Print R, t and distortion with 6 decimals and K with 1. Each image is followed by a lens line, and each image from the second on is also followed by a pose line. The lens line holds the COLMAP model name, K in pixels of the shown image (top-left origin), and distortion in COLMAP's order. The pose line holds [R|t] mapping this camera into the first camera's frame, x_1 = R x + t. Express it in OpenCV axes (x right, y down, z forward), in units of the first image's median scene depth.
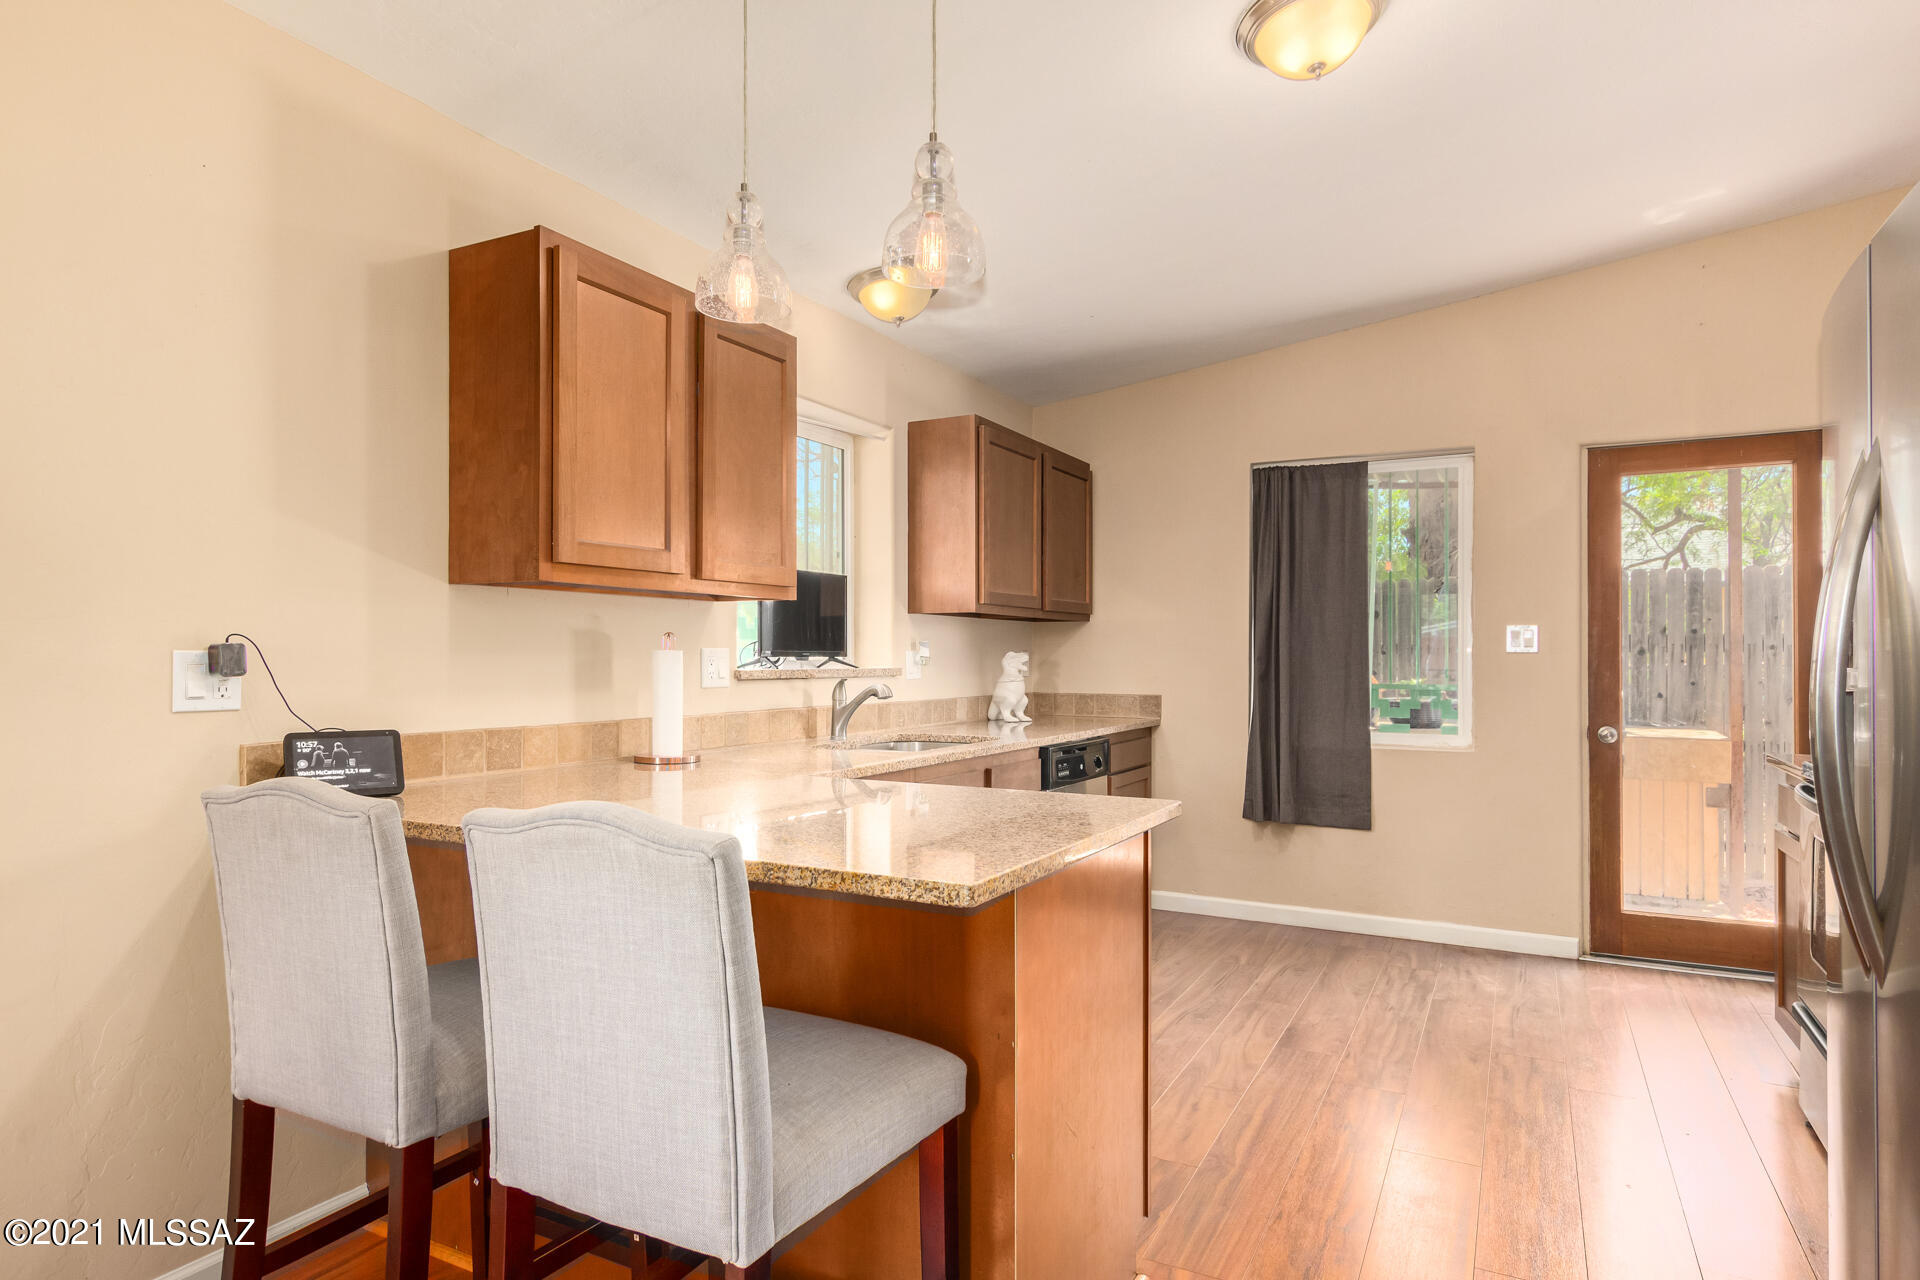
lens RADIAL K [[1065.2, 0, 973.0], [0, 1065.2, 653.4], [0, 0, 1]] dist [-0.006254, -0.005272]
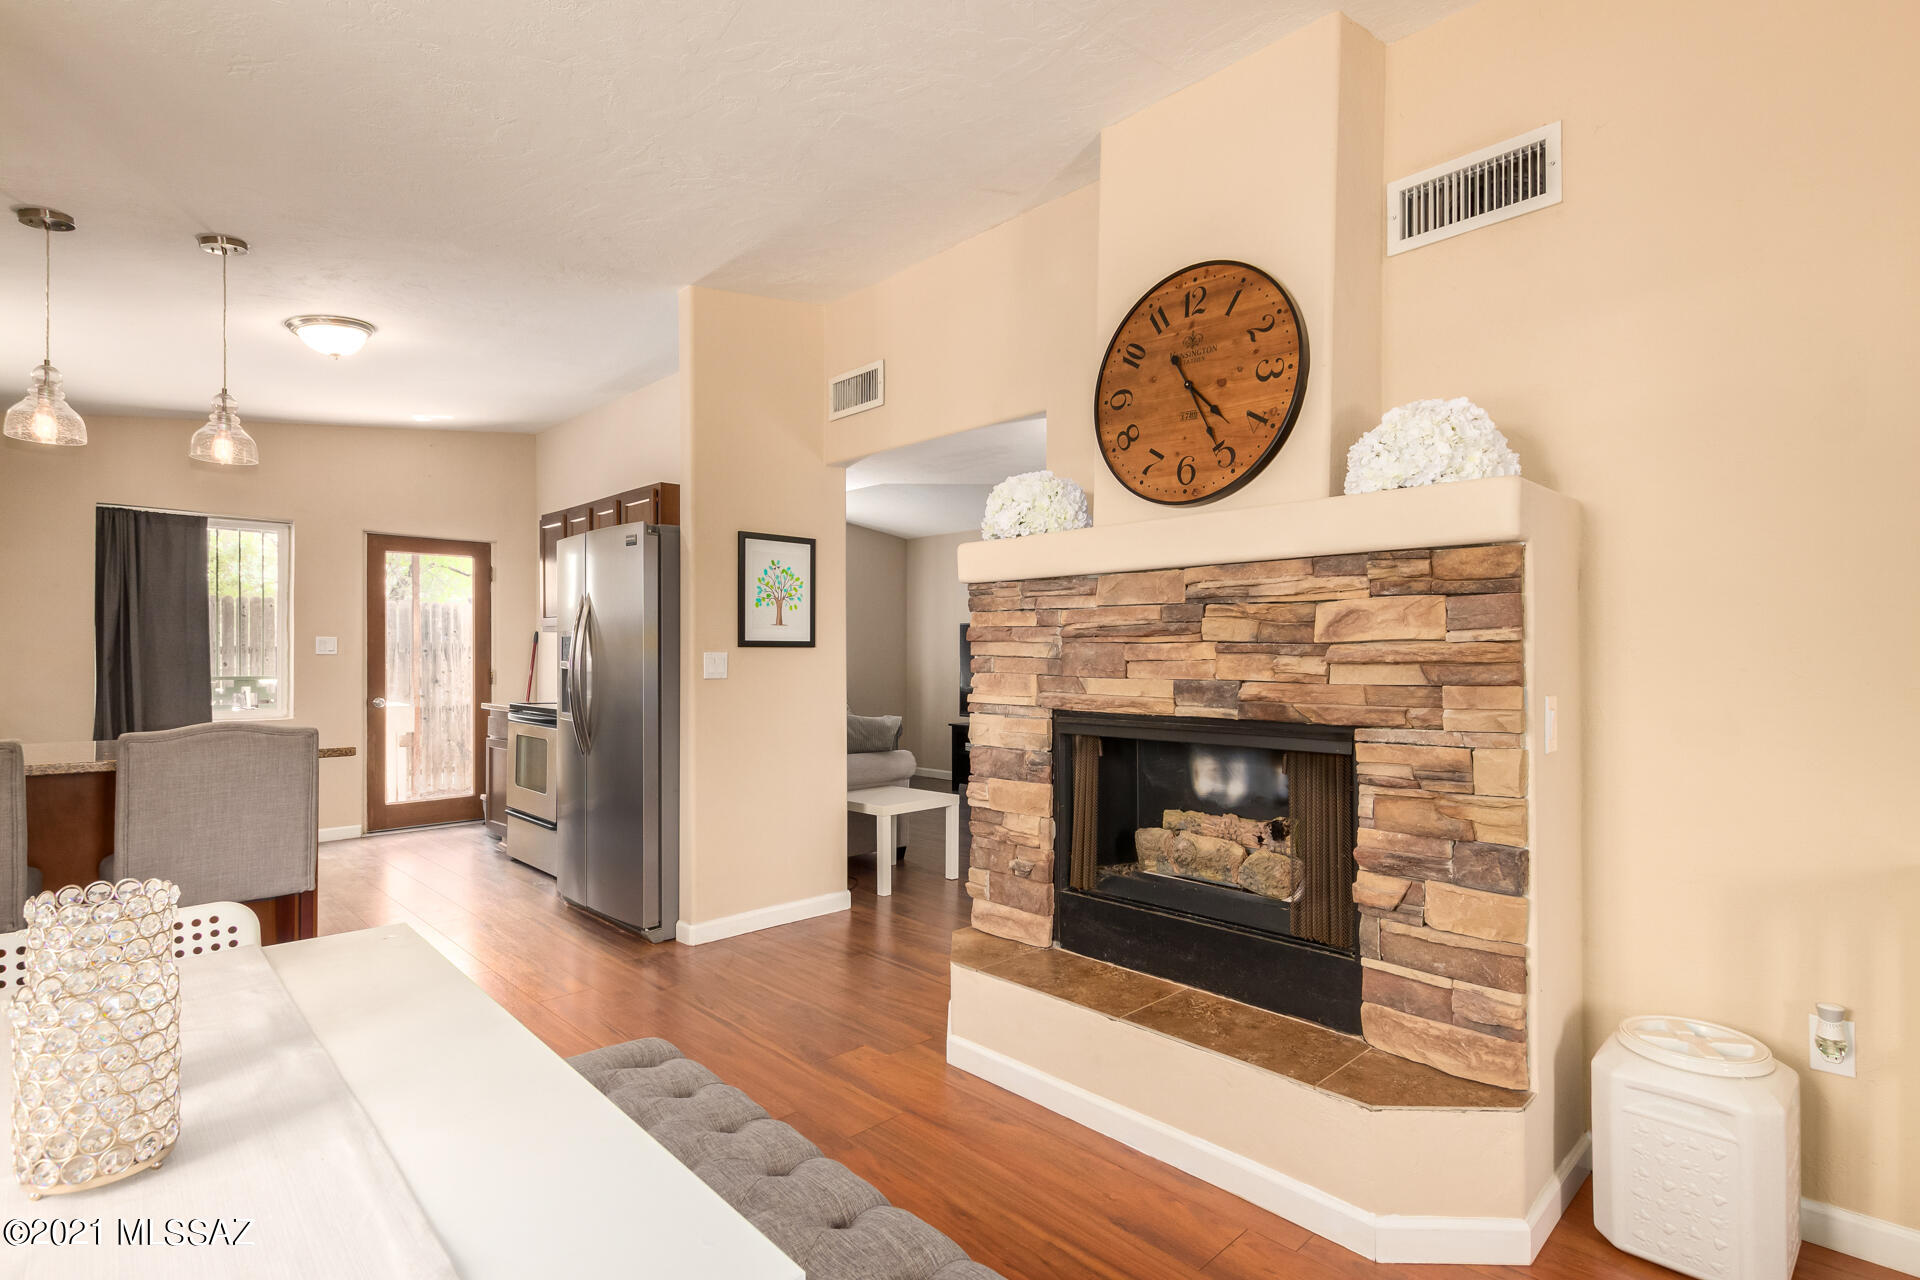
lens RADIAL K [[890.1, 0, 951.9], [0, 890.1, 648.4], [0, 0, 1]] dist [0.004273, -0.000299]
pose [[0.308571, 0.005991, 0.951182, -0.477824], [-0.003751, 0.999980, -0.005082, -0.005585], [-0.951194, -0.002000, 0.308588, -0.317773]]
